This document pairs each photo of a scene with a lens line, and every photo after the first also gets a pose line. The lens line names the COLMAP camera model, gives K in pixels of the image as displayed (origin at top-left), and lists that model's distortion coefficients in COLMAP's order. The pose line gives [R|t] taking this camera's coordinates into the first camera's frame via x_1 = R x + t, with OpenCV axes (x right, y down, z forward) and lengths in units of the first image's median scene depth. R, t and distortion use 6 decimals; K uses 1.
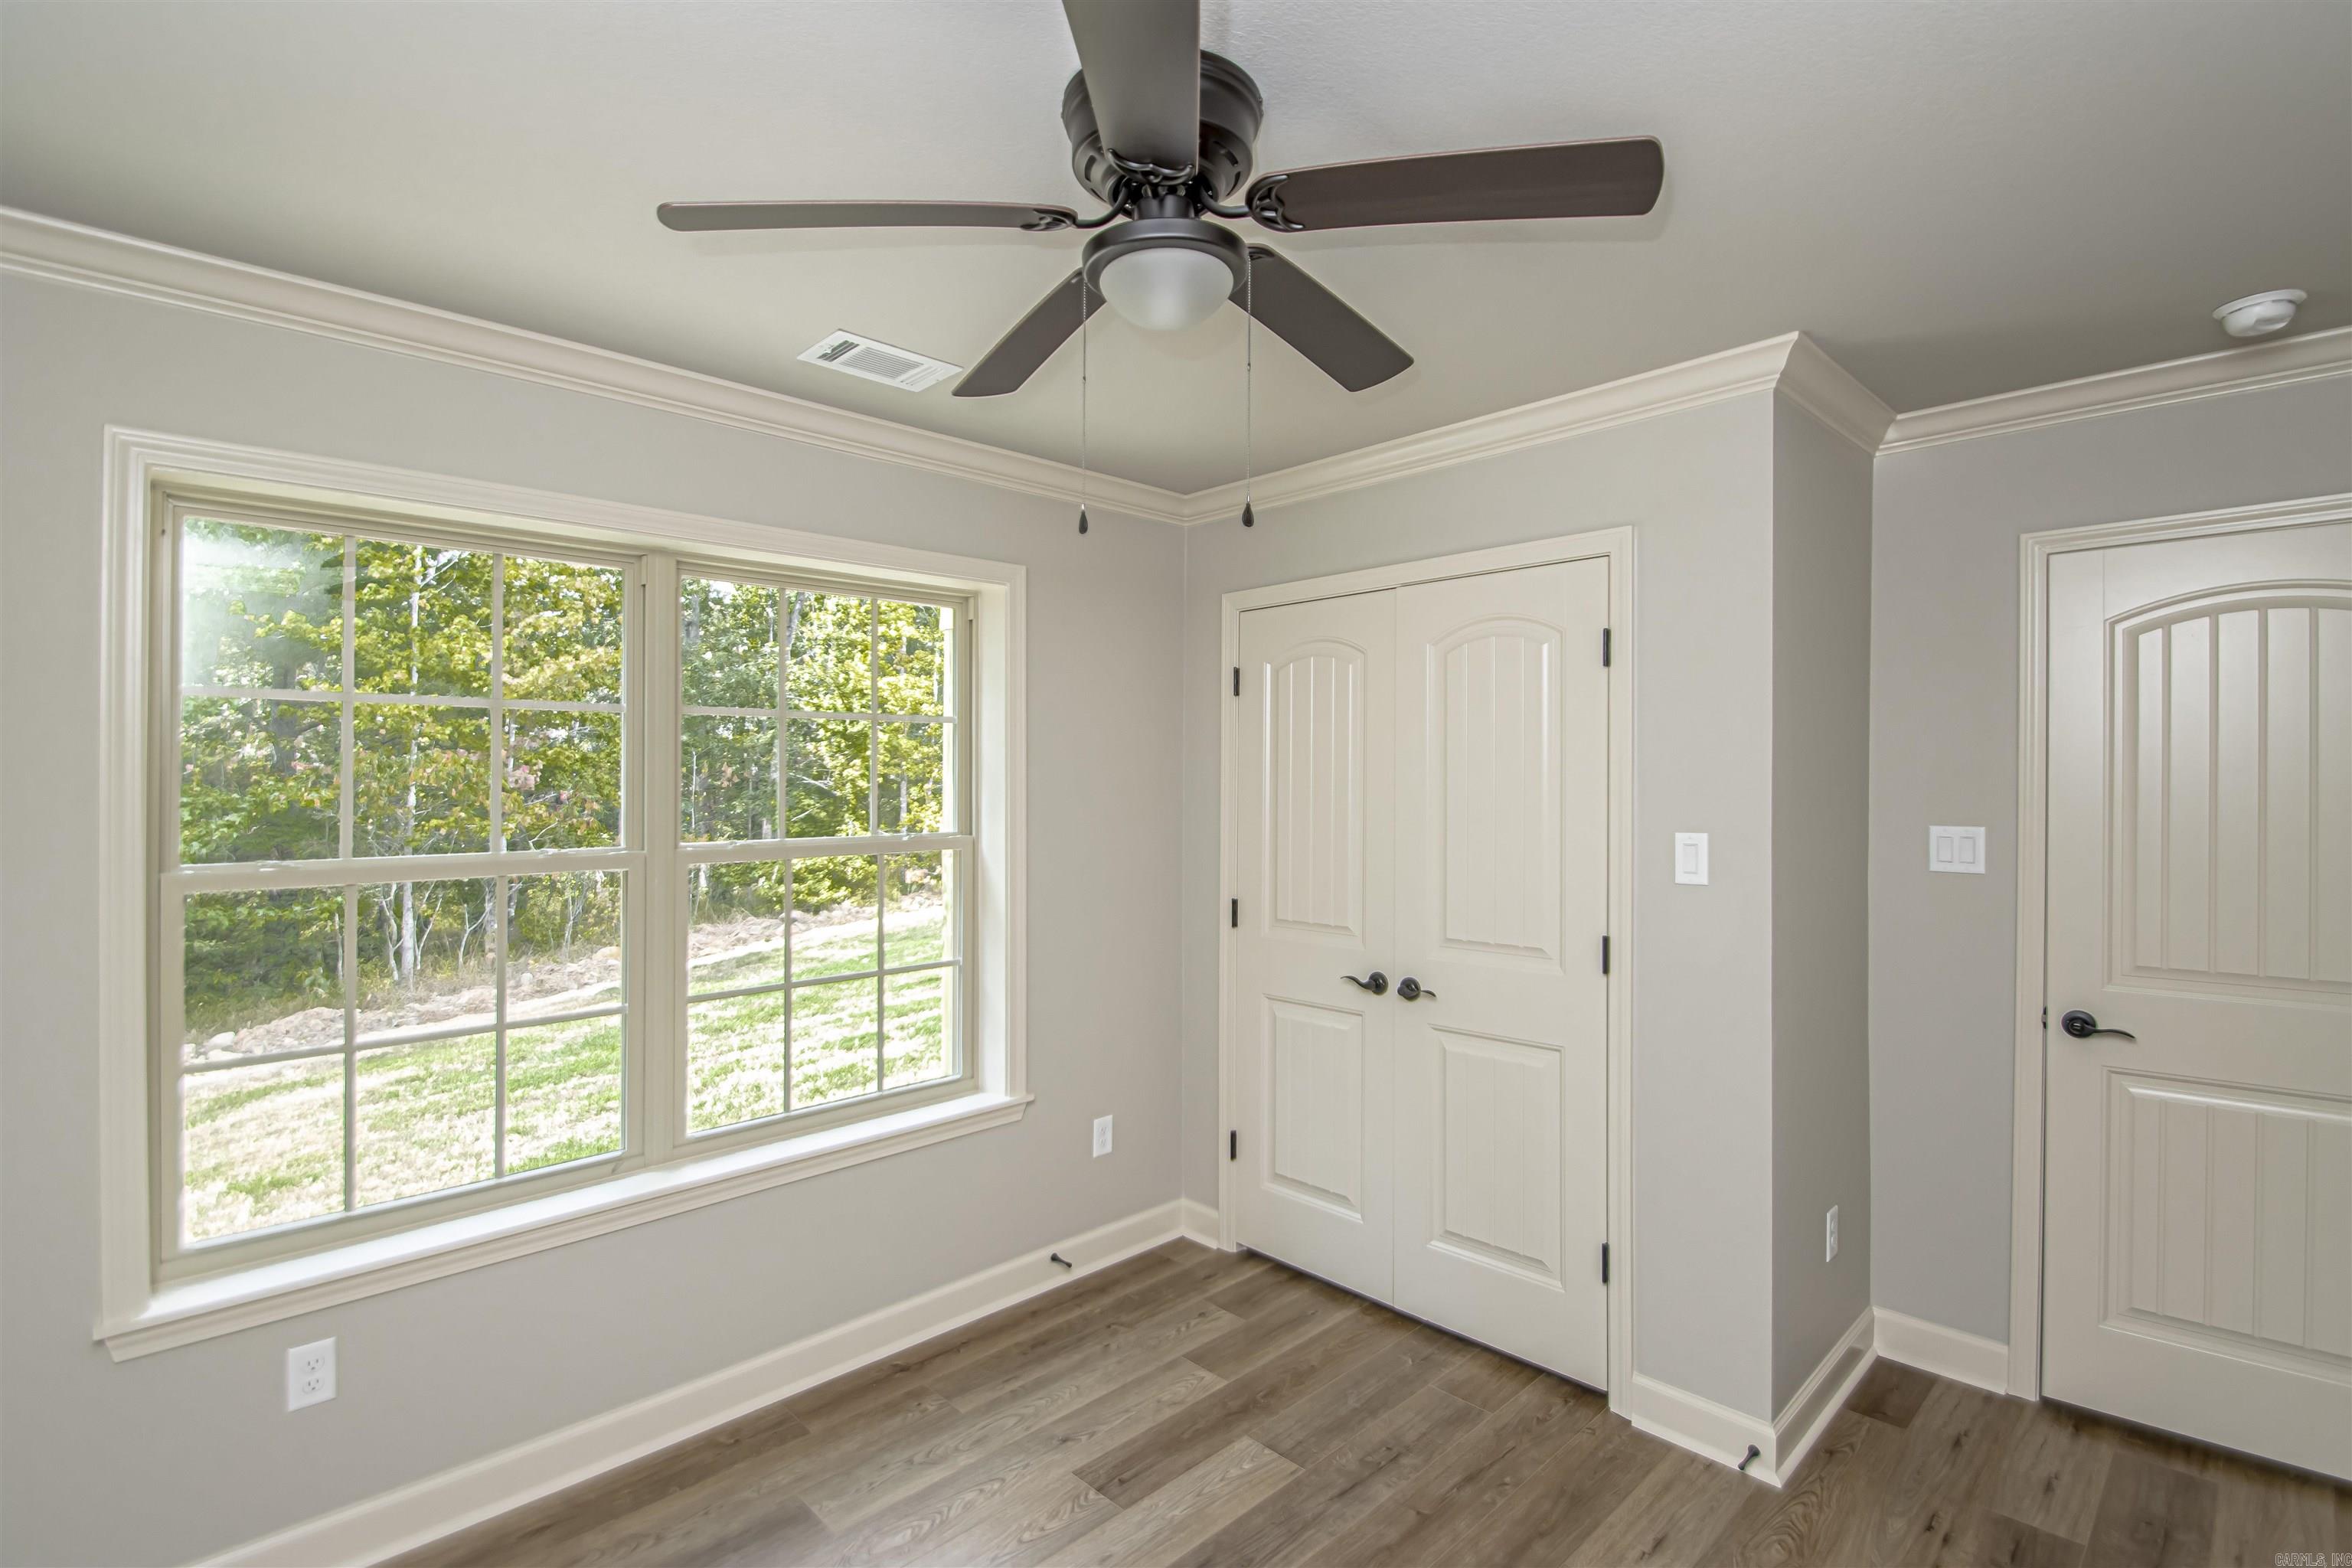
lens RADIAL K [[1103.4, 0, 1176.6], [0, 1103.4, 793.1], [0, 0, 1]] dist [0.028944, -0.015796]
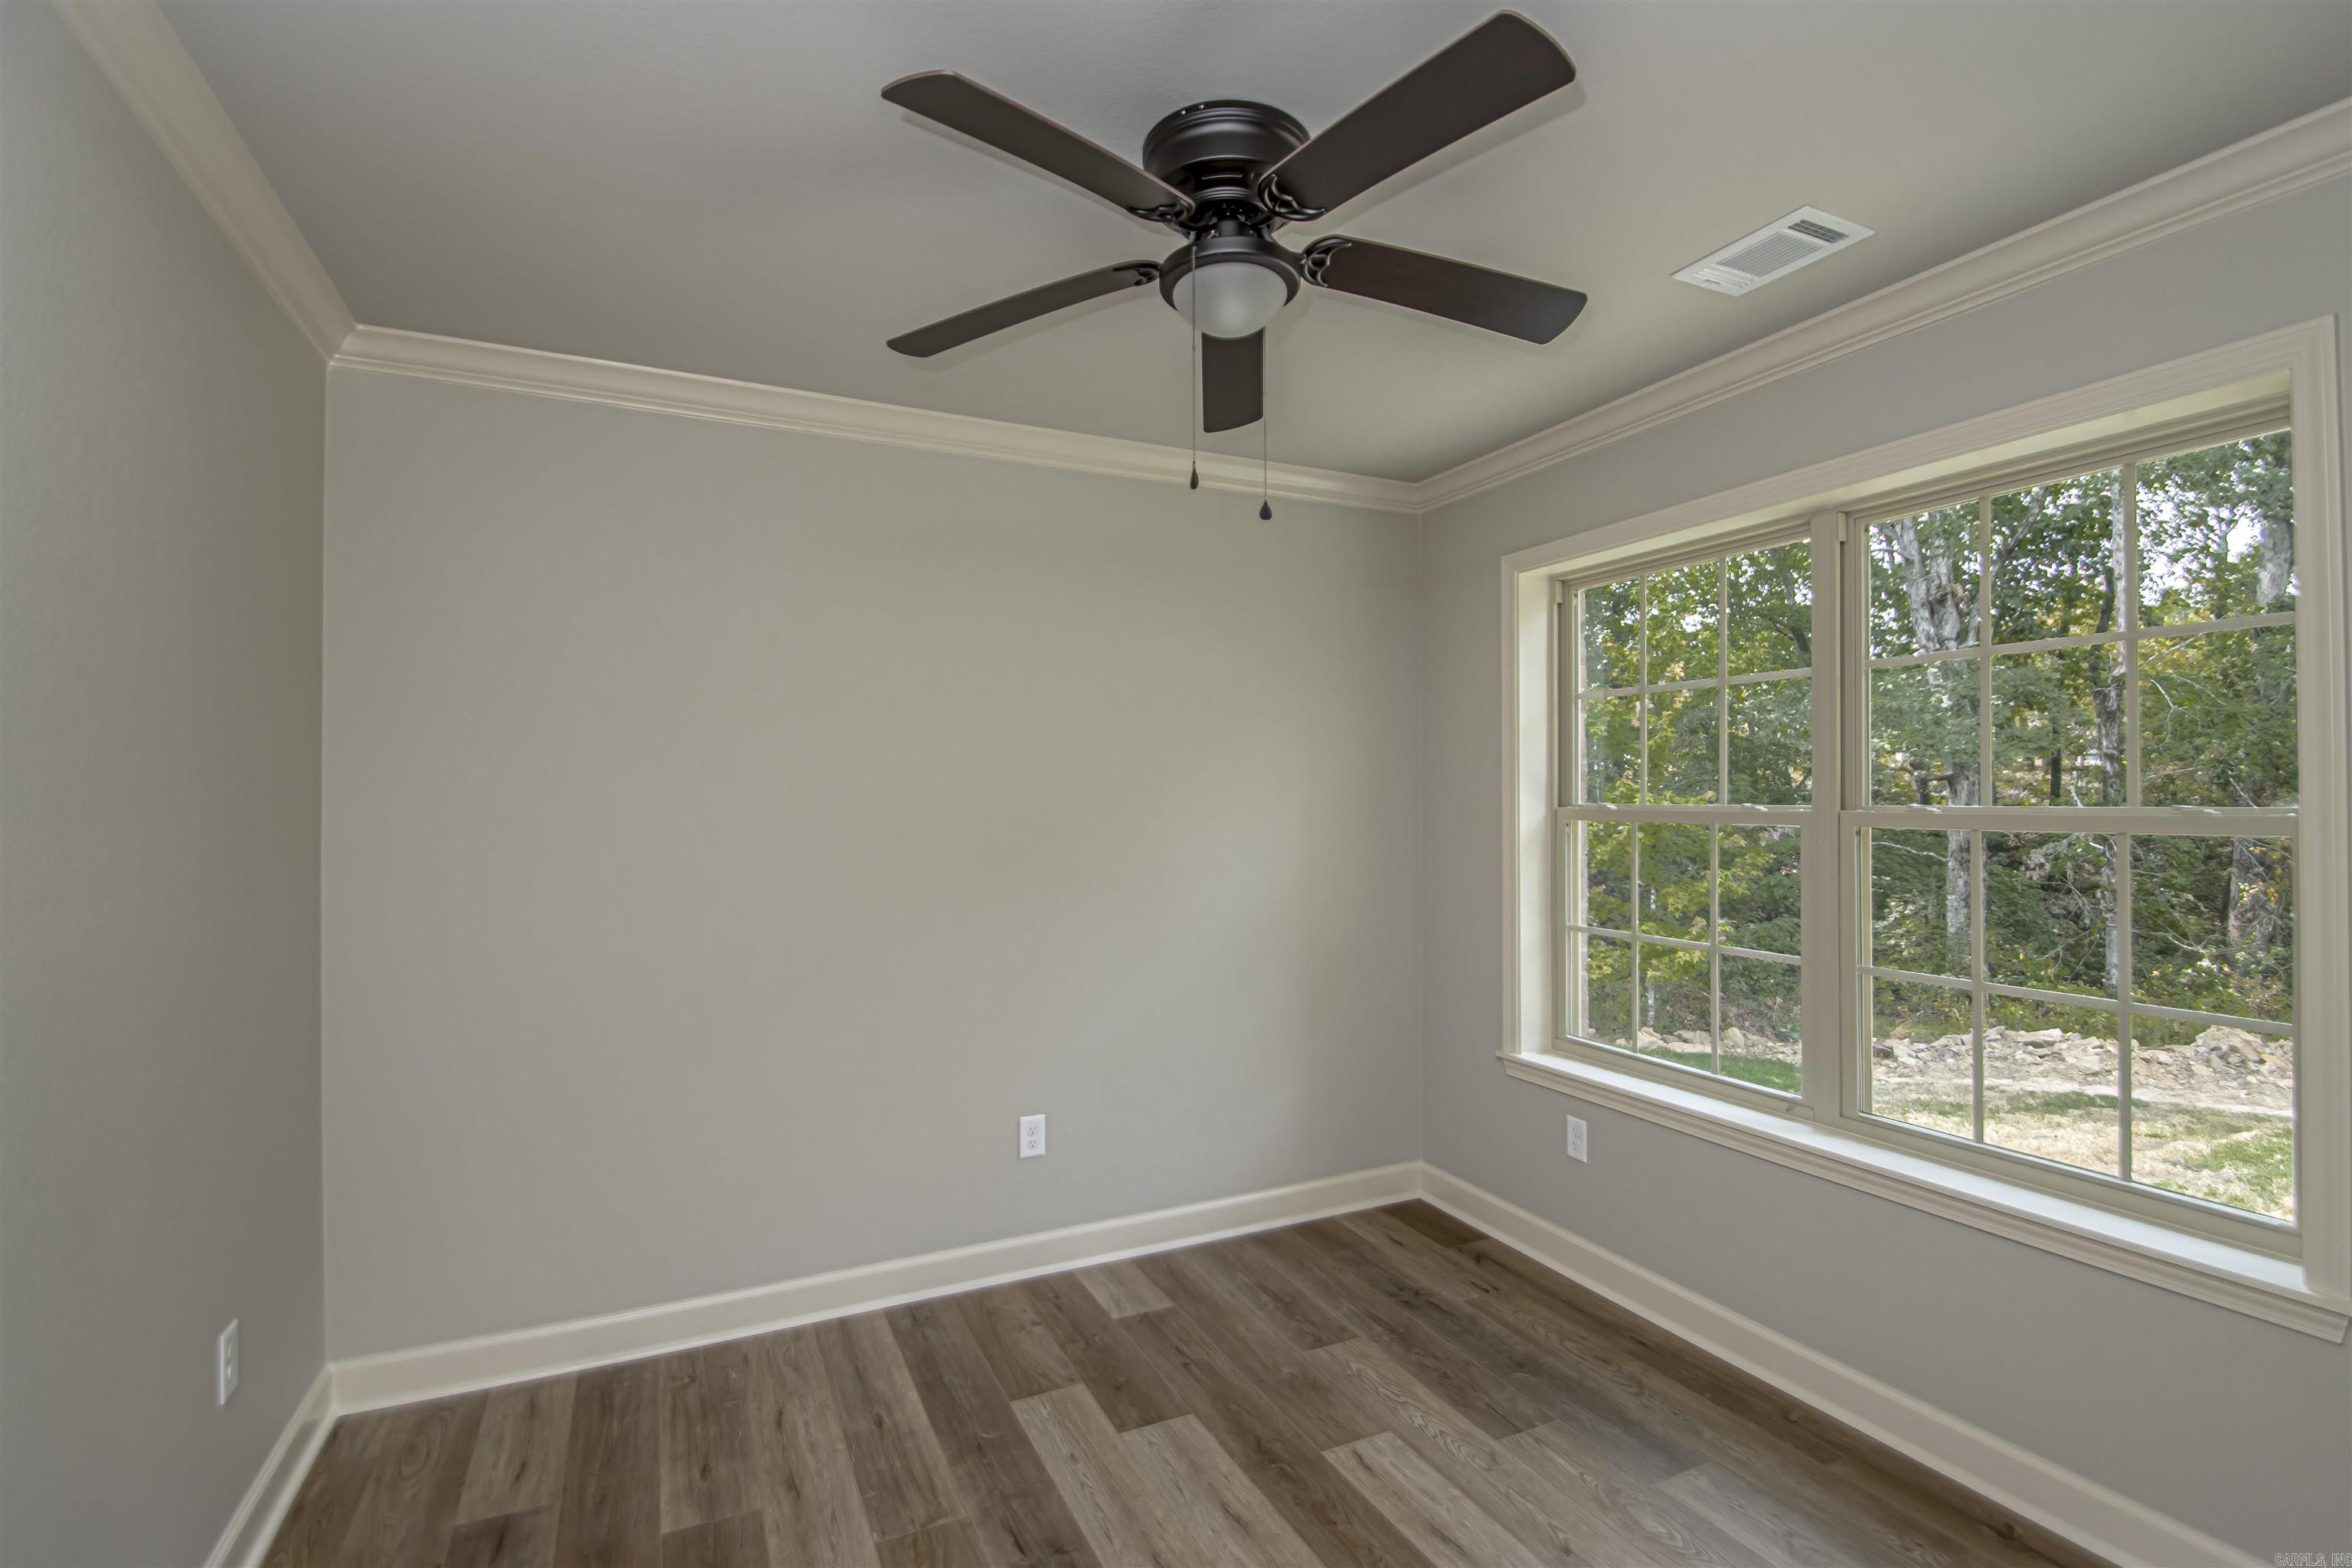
lens RADIAL K [[1103.4, 0, 1176.4], [0, 1103.4, 777.8], [0, 0, 1]] dist [0.028944, -0.015796]
pose [[-0.315172, -0.000894, -0.949034, 0.682285], [0.005881, 0.999979, -0.002895, 0.025804], [0.949016, -0.006494, -0.315160, 0.795107]]
